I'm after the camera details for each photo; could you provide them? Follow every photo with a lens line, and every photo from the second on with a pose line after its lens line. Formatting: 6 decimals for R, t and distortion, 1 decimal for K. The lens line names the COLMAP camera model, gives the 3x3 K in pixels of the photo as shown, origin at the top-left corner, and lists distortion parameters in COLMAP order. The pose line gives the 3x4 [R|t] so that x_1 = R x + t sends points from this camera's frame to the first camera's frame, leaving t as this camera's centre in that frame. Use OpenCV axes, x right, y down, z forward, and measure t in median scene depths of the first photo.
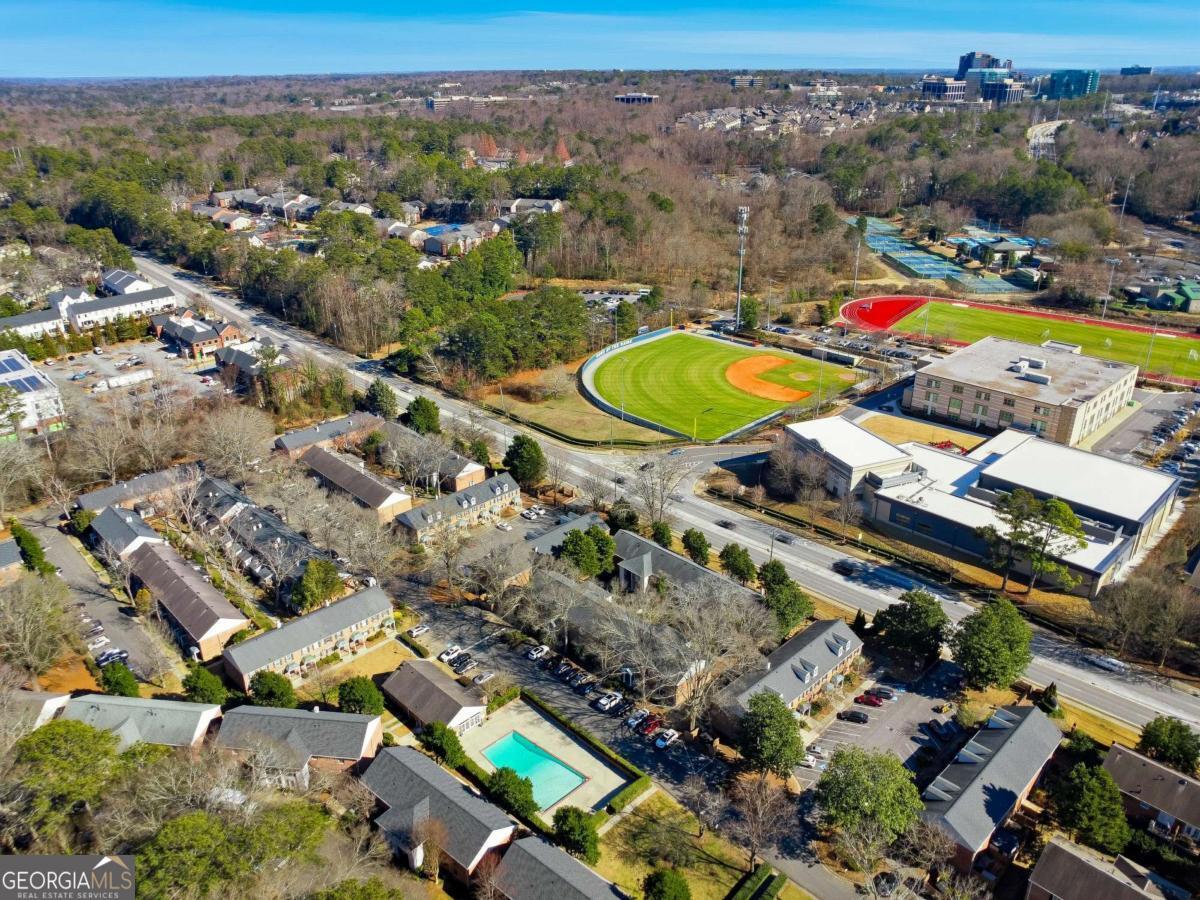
lens RADIAL K [[871.4, 0, 597.1], [0, 871.4, 447.6], [0, 0, 1]] dist [-0.017868, -0.011942]
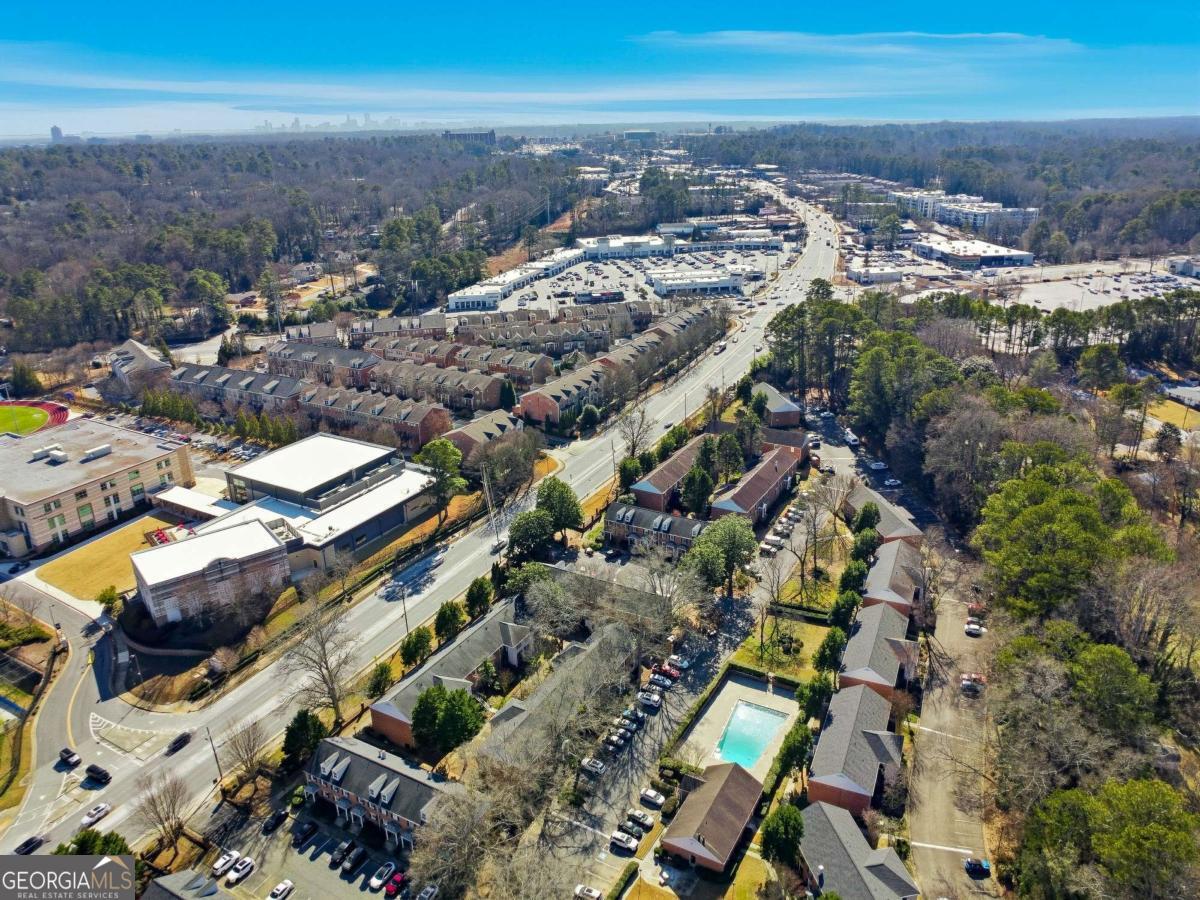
lens RADIAL K [[871.4, 0, 602.4], [0, 871.4, 449.7], [0, 0, 1]] dist [-0.017868, -0.011942]
pose [[-0.290694, -0.327391, 0.899062, -0.467903], [0.401952, 0.810920, 0.425258, -0.244289], [-0.868292, 0.484999, -0.104134, 0.571567]]
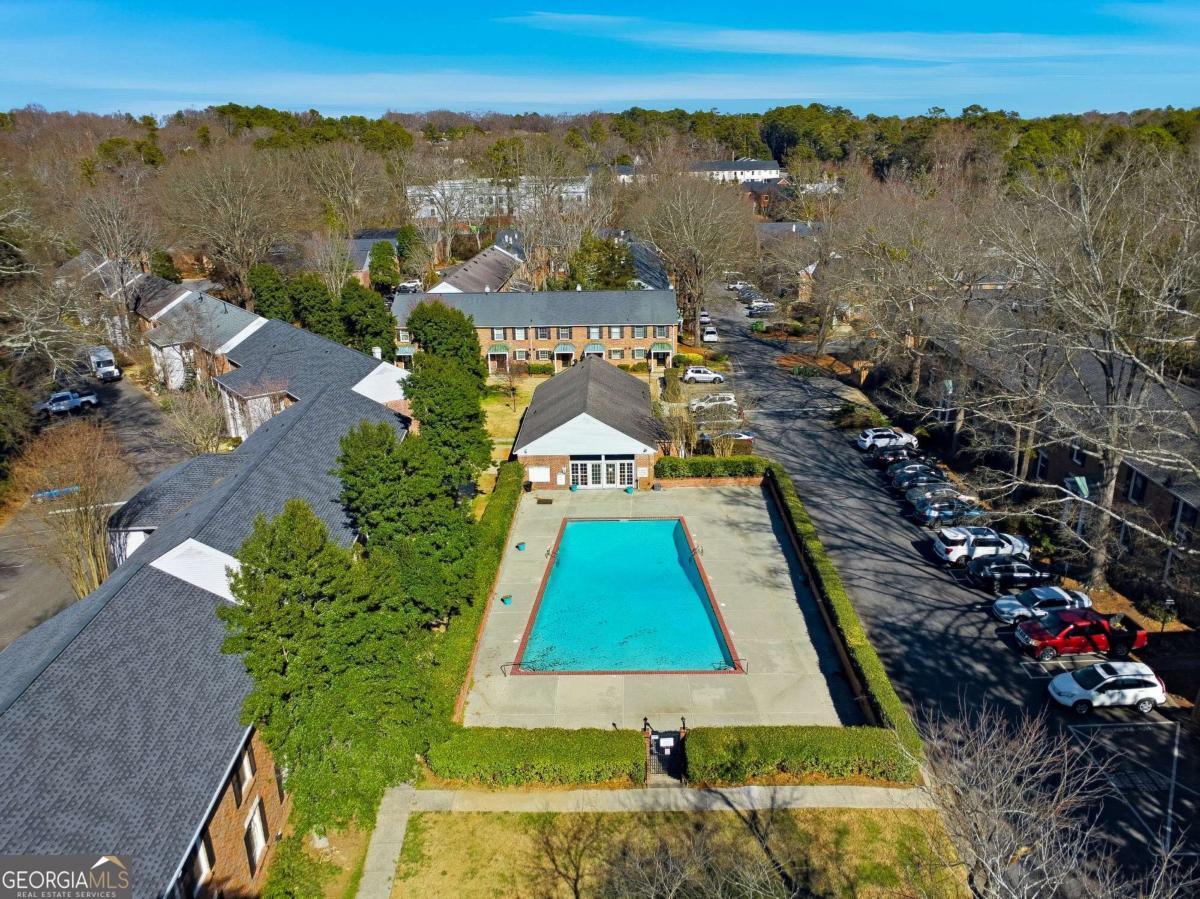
lens RADIAL K [[871.4, 0, 597.9], [0, 871.4, 450.5], [0, 0, 1]] dist [-0.017868, -0.011942]
pose [[0.704269, 0.242041, -0.667399, 0.066467], [-0.288611, 0.956510, 0.042335, 0.161241], [0.648621, 0.162803, 0.743496, 0.384480]]
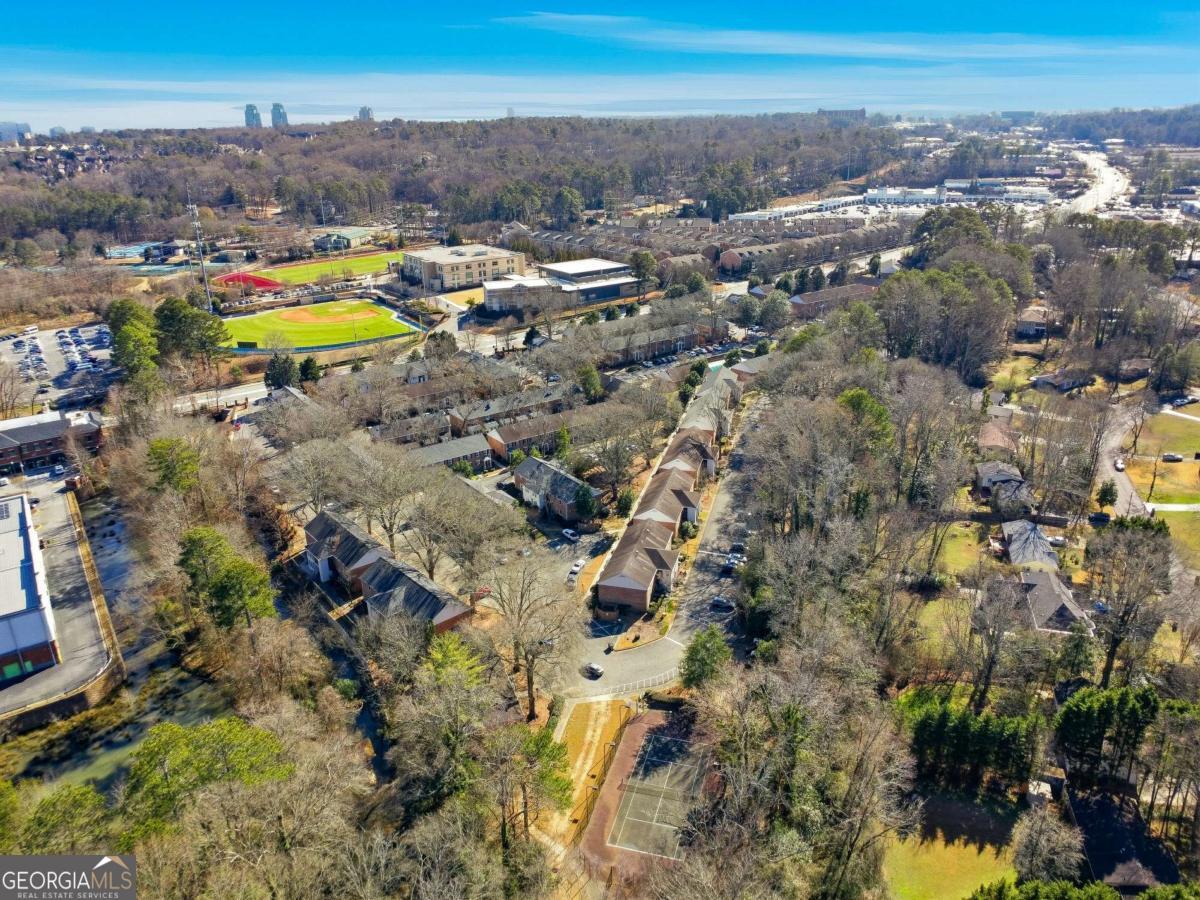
lens RADIAL K [[871.4, 0, 603.7], [0, 871.4, 458.3], [0, 0, 1]] dist [-0.017868, -0.011942]
pose [[0.147518, -0.357905, 0.922032, -1.161146], [0.416302, 0.868099, 0.270364, -0.085370], [-0.897179, 0.343960, 0.277057, 0.392159]]
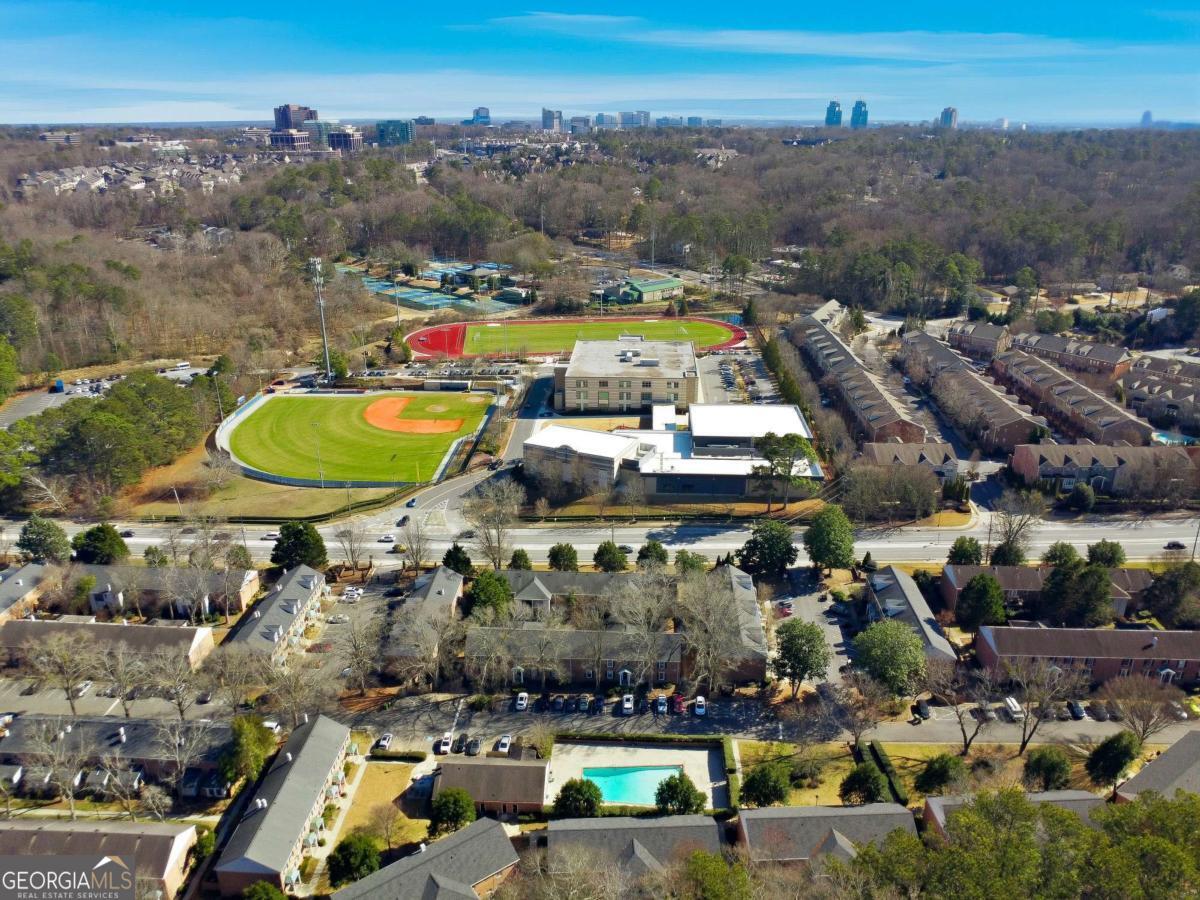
lens RADIAL K [[871.4, 0, 594.5], [0, 871.4, 448.8], [0, 0, 1]] dist [-0.017868, -0.011942]
pose [[0.733547, -0.237603, 0.636752, -0.349063], [0.269847, 0.961707, 0.047993, -0.039232], [-0.623772, 0.136620, 0.769574, 0.094908]]
